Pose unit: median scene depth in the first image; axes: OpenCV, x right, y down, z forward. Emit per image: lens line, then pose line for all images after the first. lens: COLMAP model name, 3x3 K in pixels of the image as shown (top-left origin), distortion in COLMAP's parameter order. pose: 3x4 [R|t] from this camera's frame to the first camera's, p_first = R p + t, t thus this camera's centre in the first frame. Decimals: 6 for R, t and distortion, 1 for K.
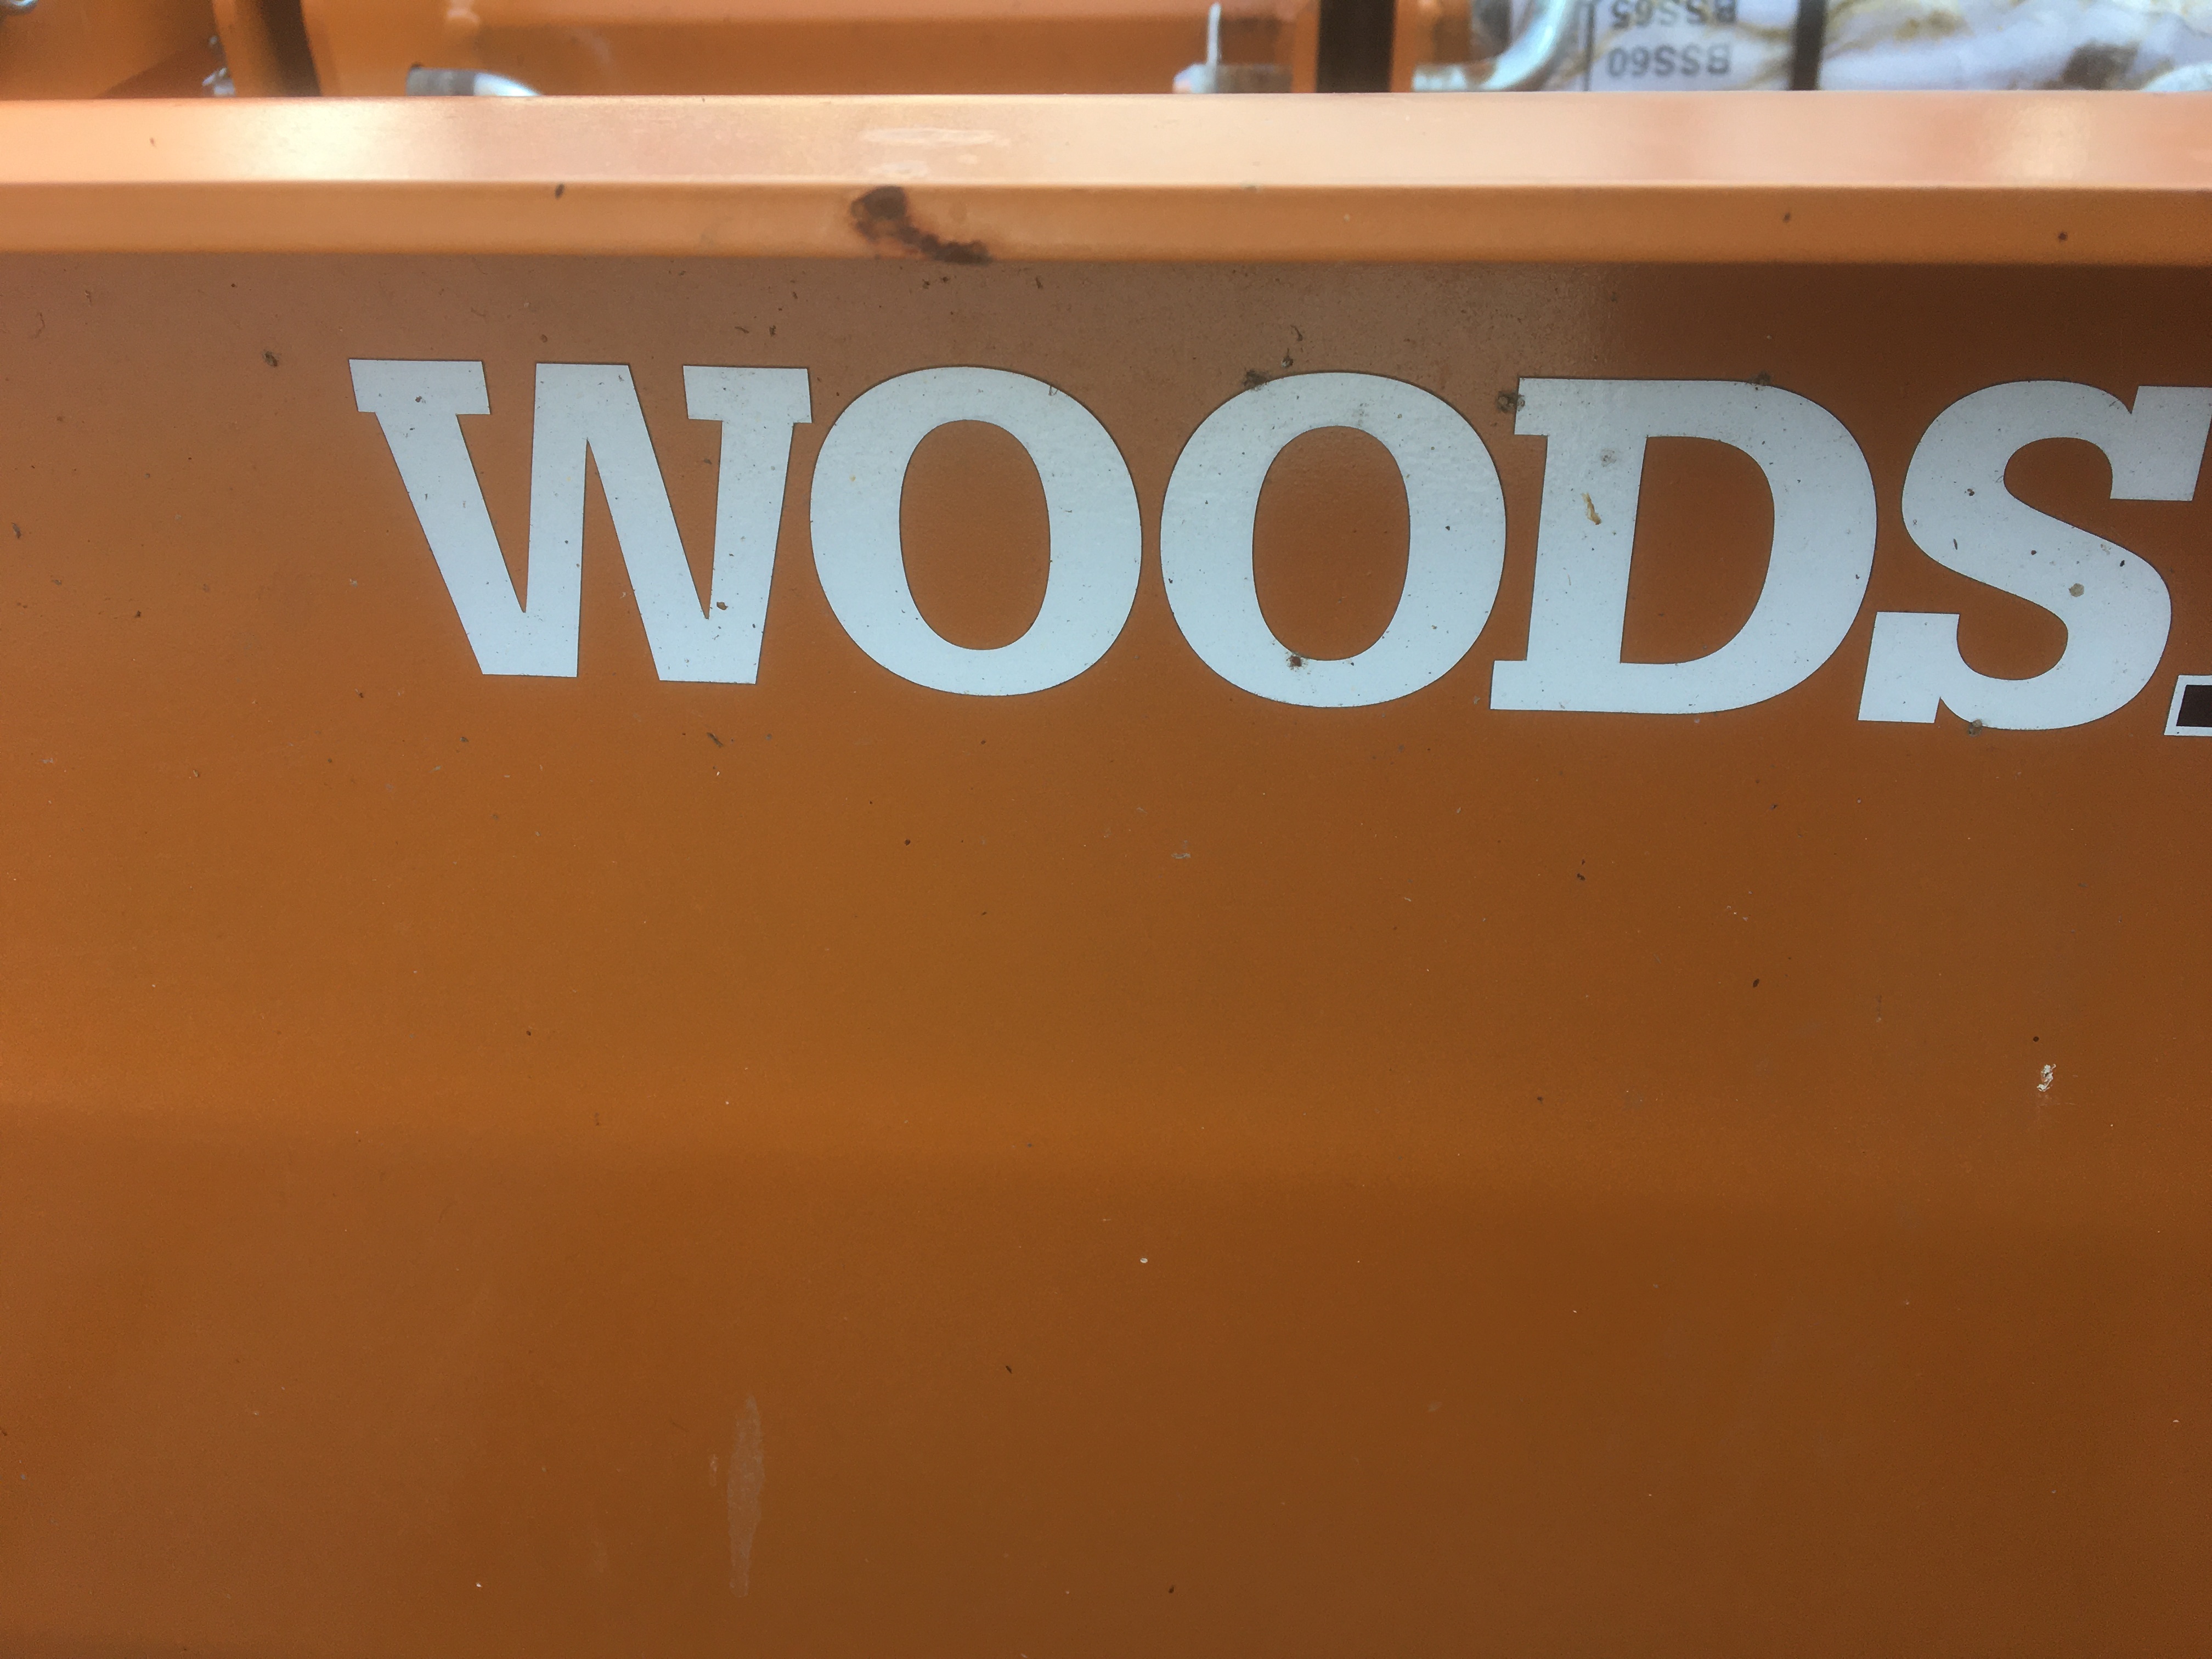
lens RADIAL K [[1870.0, 0, 1111.7], [0, 1870.0, 831.2], [0, 0, 1]] dist [0.006446, -0.006904]
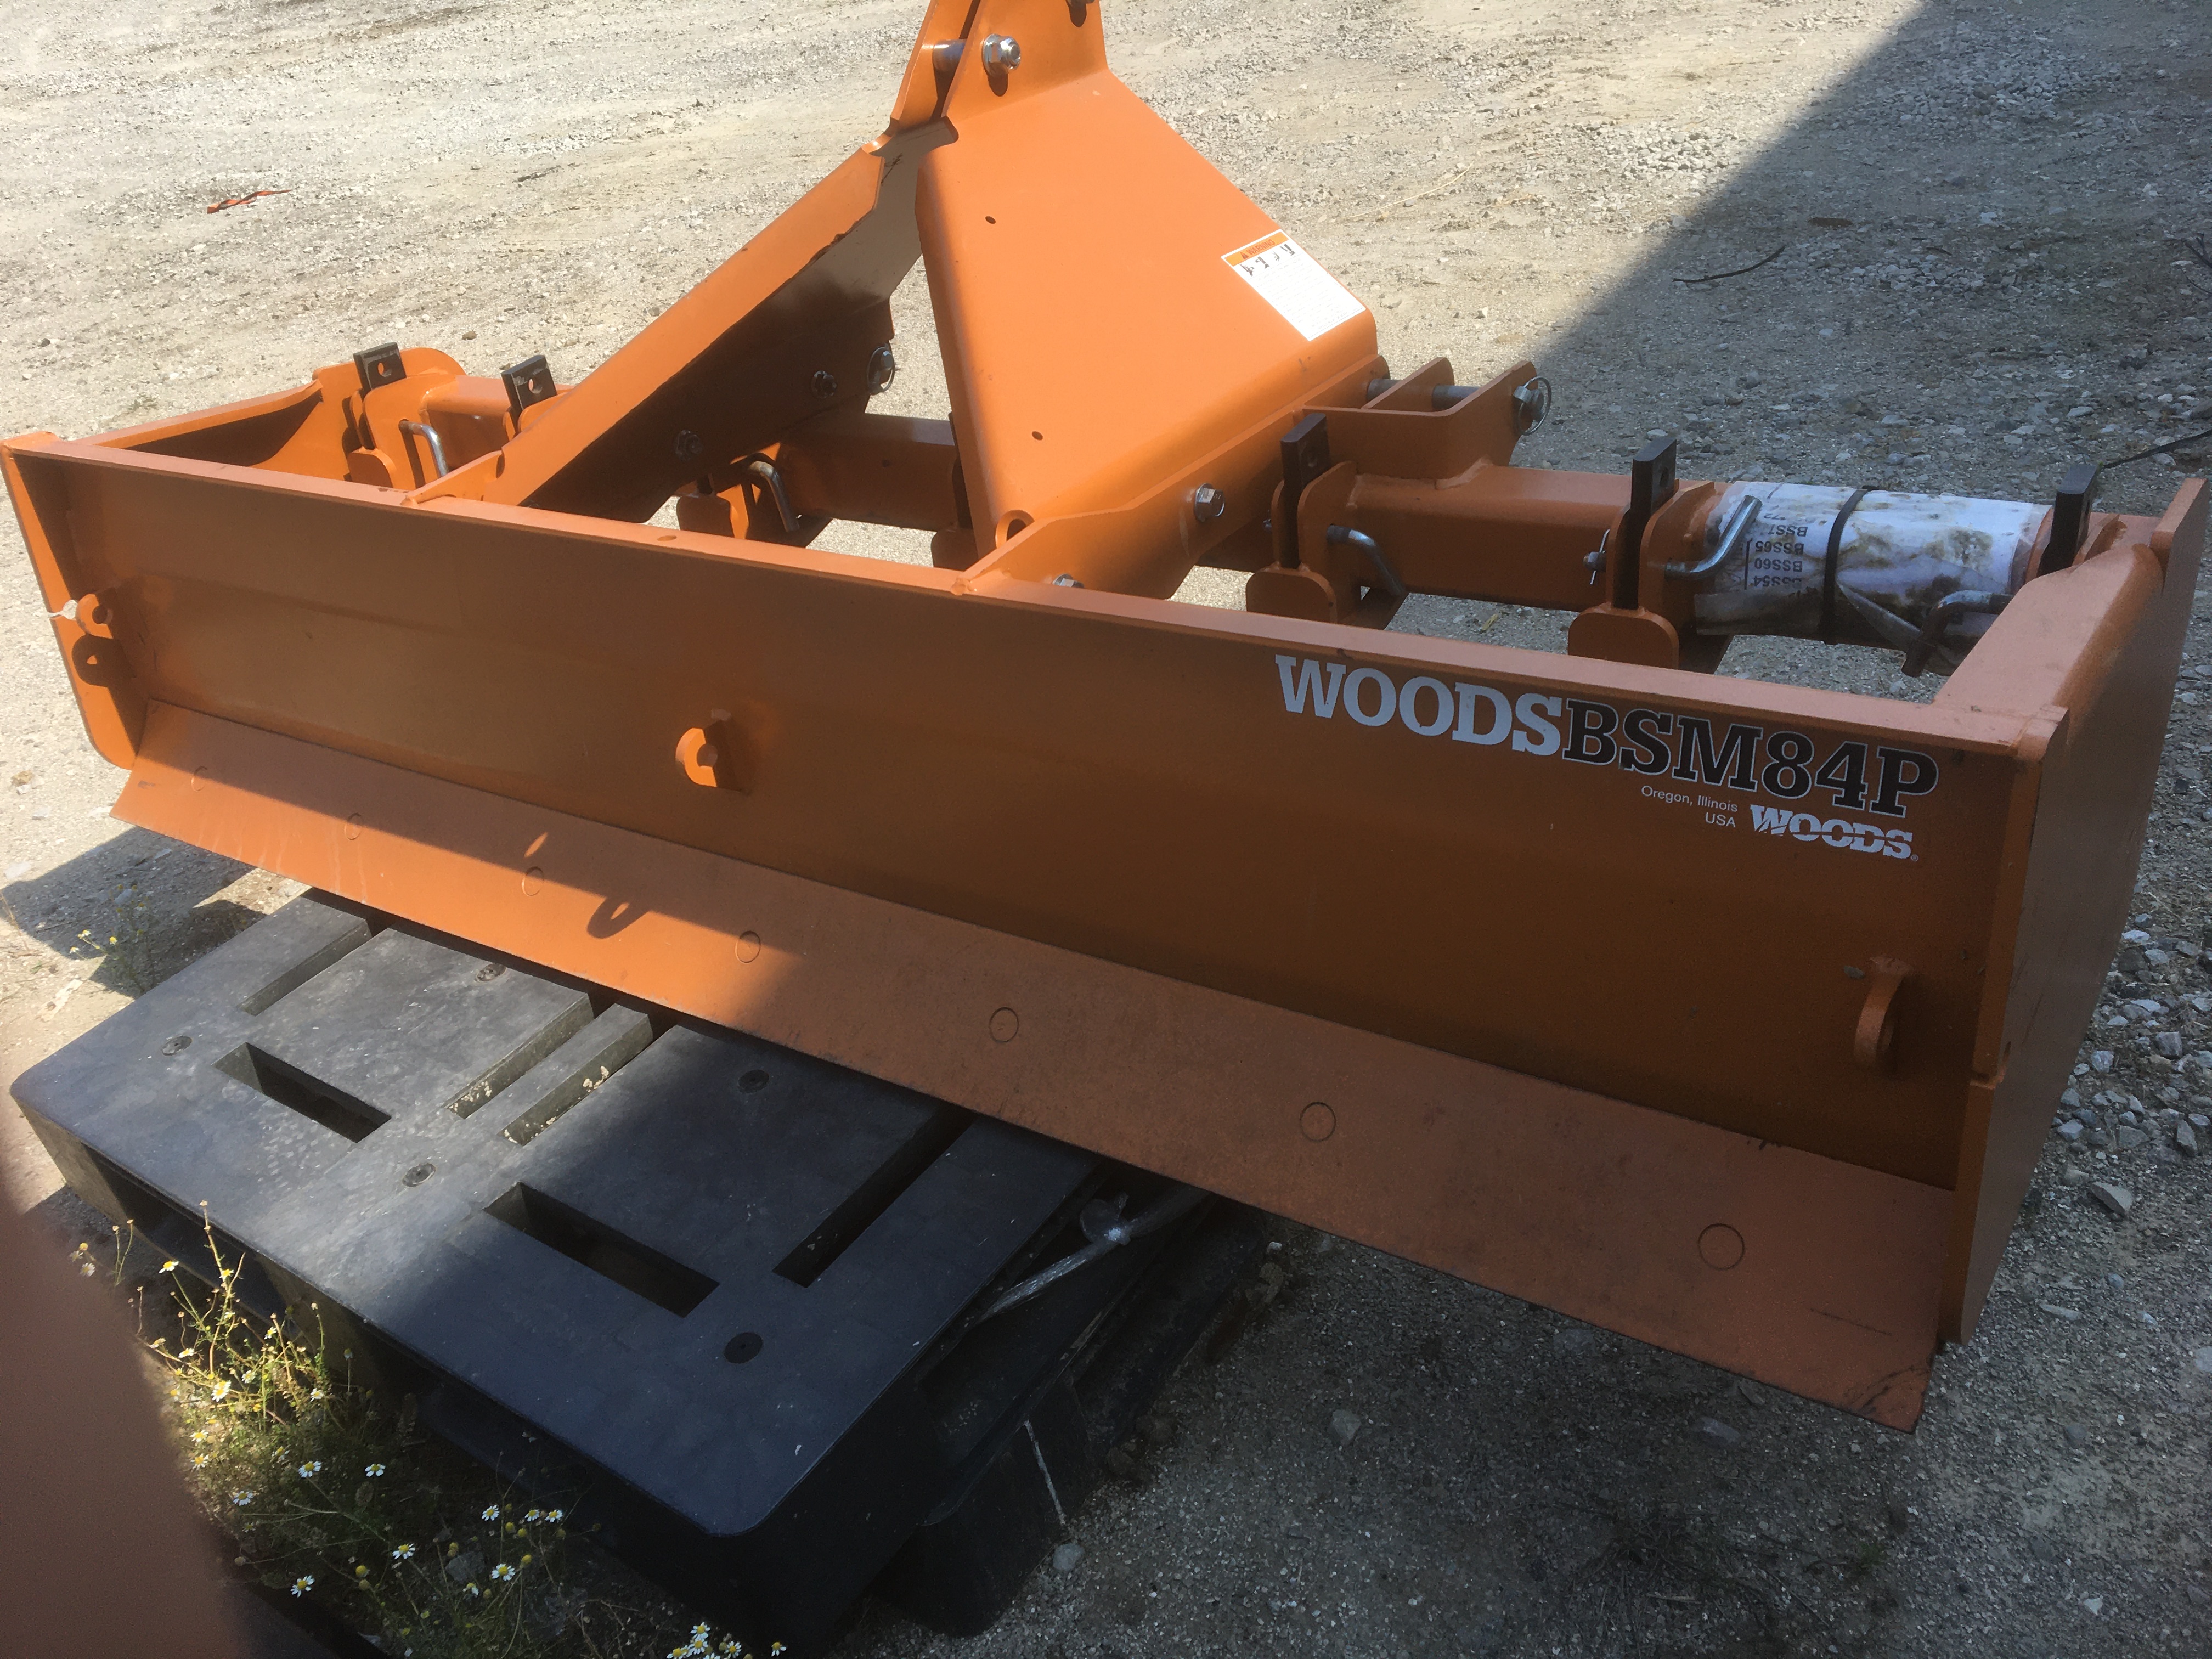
lens RADIAL K [[1870.0, 0, 1109.9], [0, 1870.0, 829.2], [0, 0, 1]] dist [0.006446, -0.006904]
pose [[0.870714, 0.158780, -0.465453, 1.983957], [-0.199732, 0.979048, -0.039652, 0.630218], [0.449405, 0.127492, 0.884184, -4.408080]]
